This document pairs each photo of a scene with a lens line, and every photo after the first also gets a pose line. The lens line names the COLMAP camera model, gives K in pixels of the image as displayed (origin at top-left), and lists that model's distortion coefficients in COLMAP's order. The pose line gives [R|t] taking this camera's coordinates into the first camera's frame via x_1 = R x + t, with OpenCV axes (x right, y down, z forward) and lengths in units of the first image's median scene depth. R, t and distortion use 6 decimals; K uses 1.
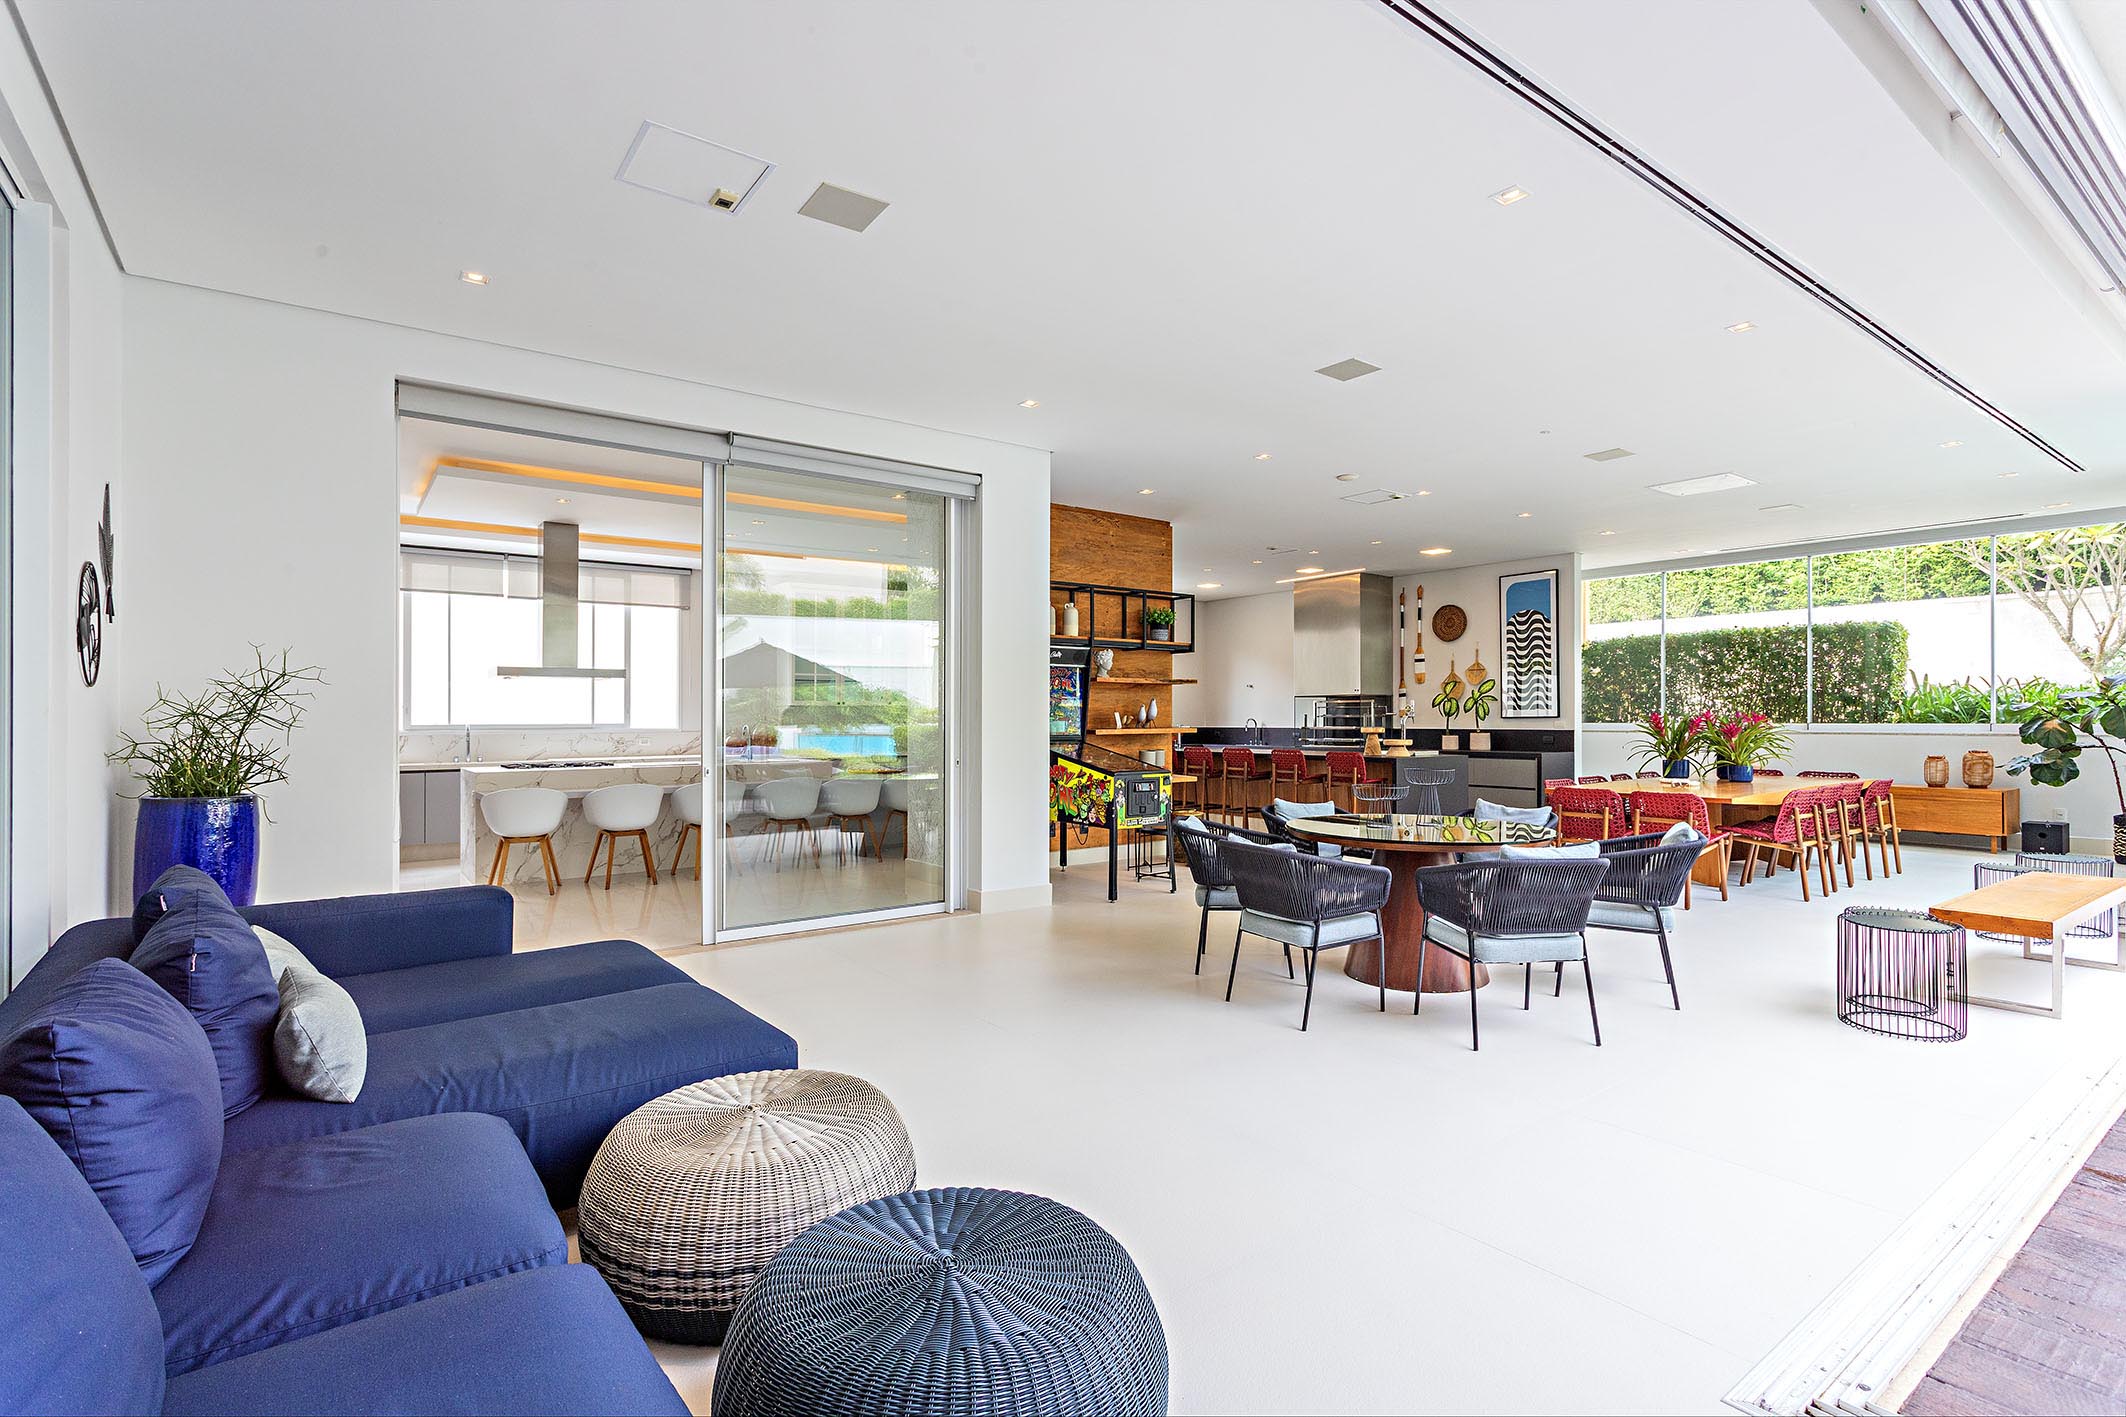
lens RADIAL K [[1008.9, 0, 1065.5], [0, 1008.9, 705.9], [0, 0, 1]] dist [0.012387, 0.000335]
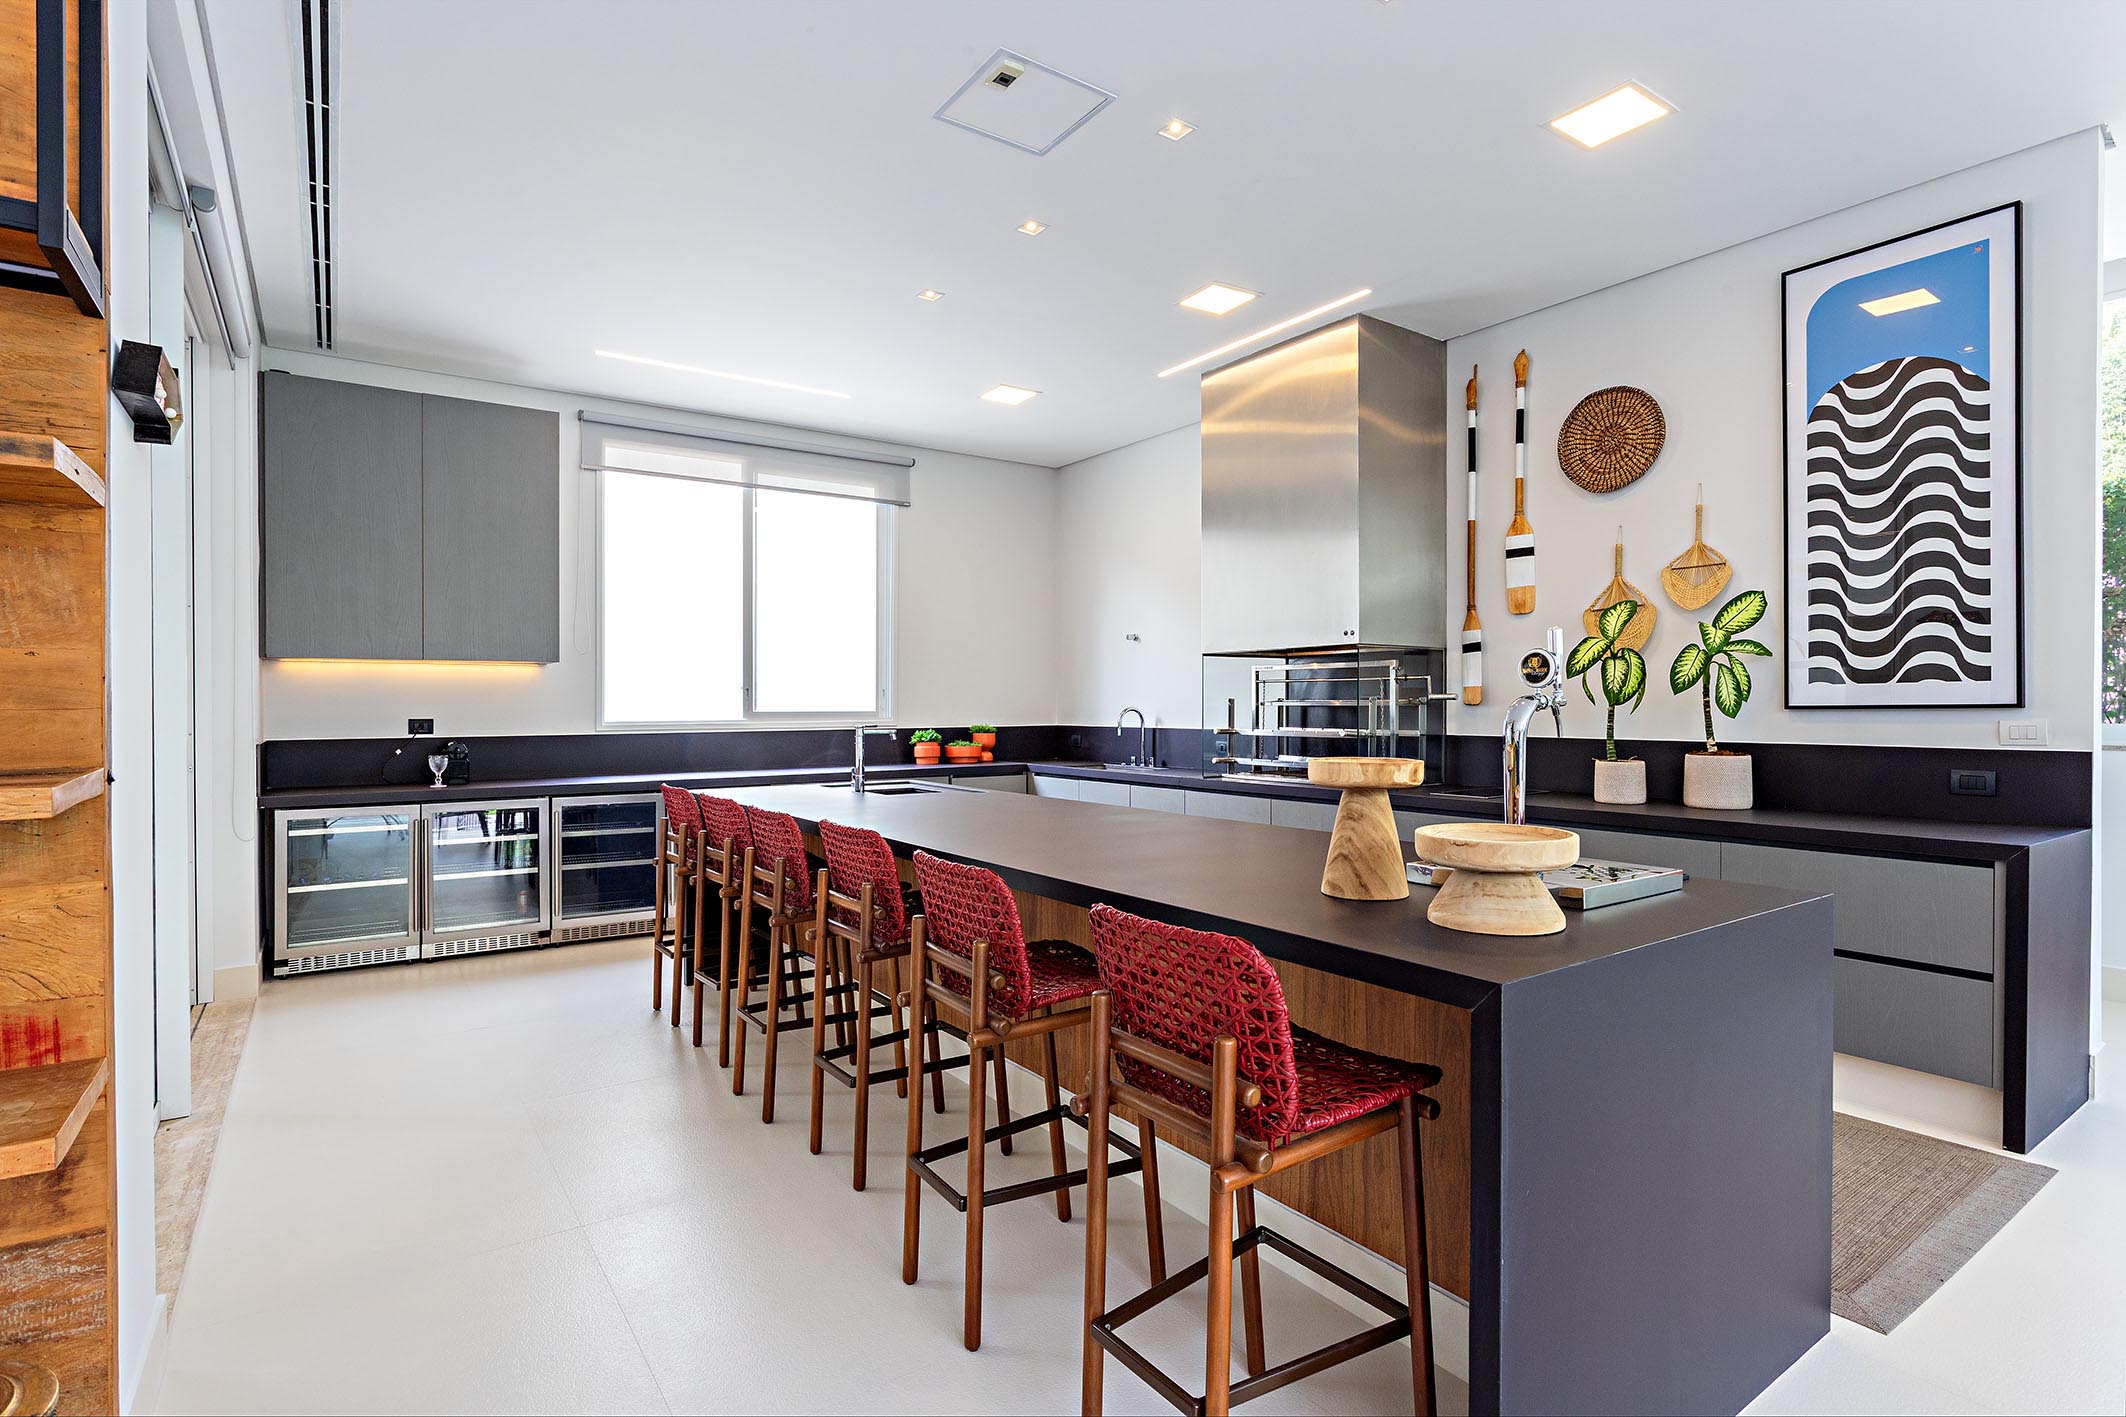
lens RADIAL K [[1043.1, 0, 1068.3], [0, 1043.1, 699.1], [0, 0, 1]] dist [0.000400, 0.000458]
pose [[0.999682, -0.000615, -0.025212, 0.194800], [0.000817, 0.999968, 0.008010, 0.005431], [0.025206, -0.008028, 0.999650, 0.614056]]
